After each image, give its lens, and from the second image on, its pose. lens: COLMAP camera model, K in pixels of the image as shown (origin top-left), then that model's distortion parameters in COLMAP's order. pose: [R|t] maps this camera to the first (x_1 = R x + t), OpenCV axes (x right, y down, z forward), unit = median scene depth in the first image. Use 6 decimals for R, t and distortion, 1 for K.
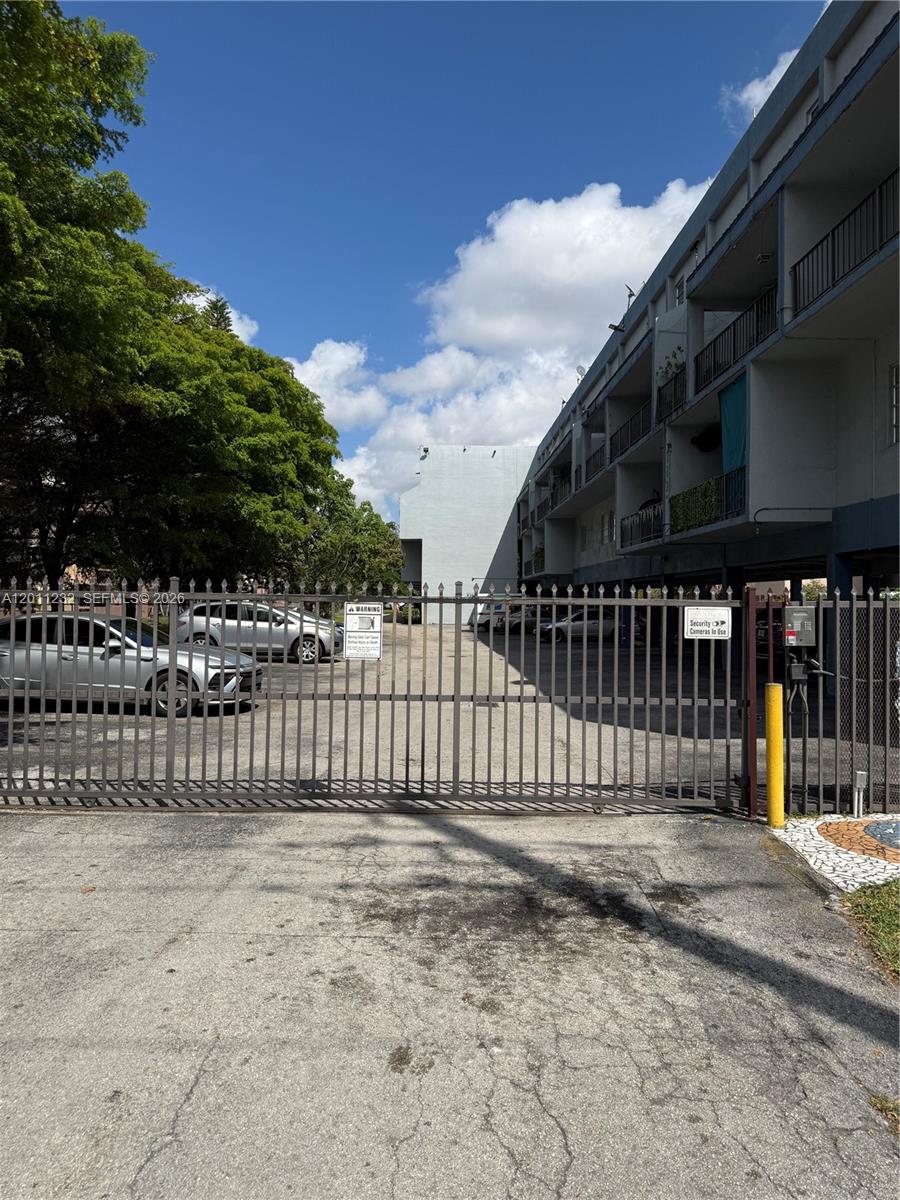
lens RADIAL K [[849.9, 0, 440.2], [0, 849.9, 606.0], [0, 0, 1]] dist [0.019857, -0.025917]
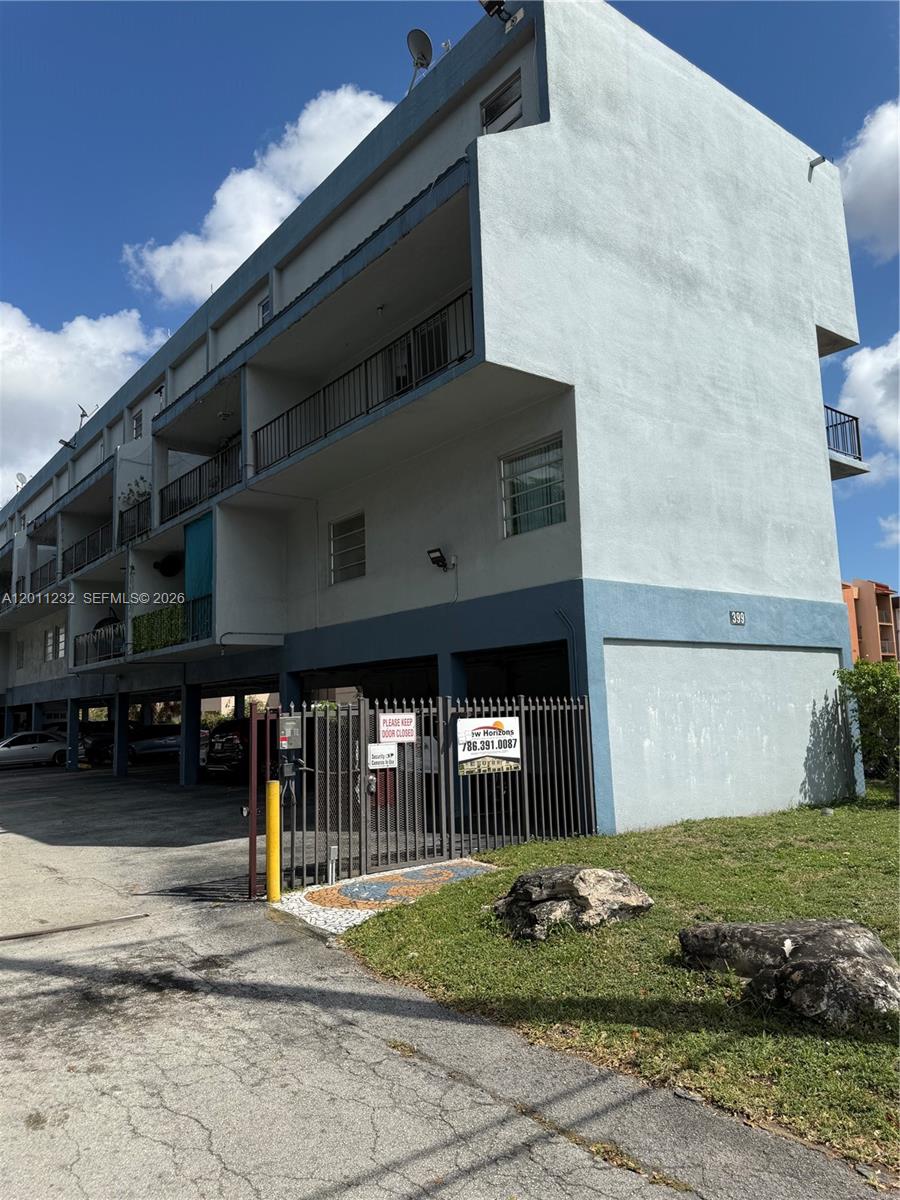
lens RADIAL K [[849.9, 0, 448.3], [0, 849.9, 602.2], [0, 0, 1]] dist [0.019857, -0.025917]
pose [[0.797809, 0.049775, 0.600852, -0.152646], [0.035835, 0.990910, -0.129669, 0.004283], [-0.601844, 0.124983, 0.788773, -0.149870]]
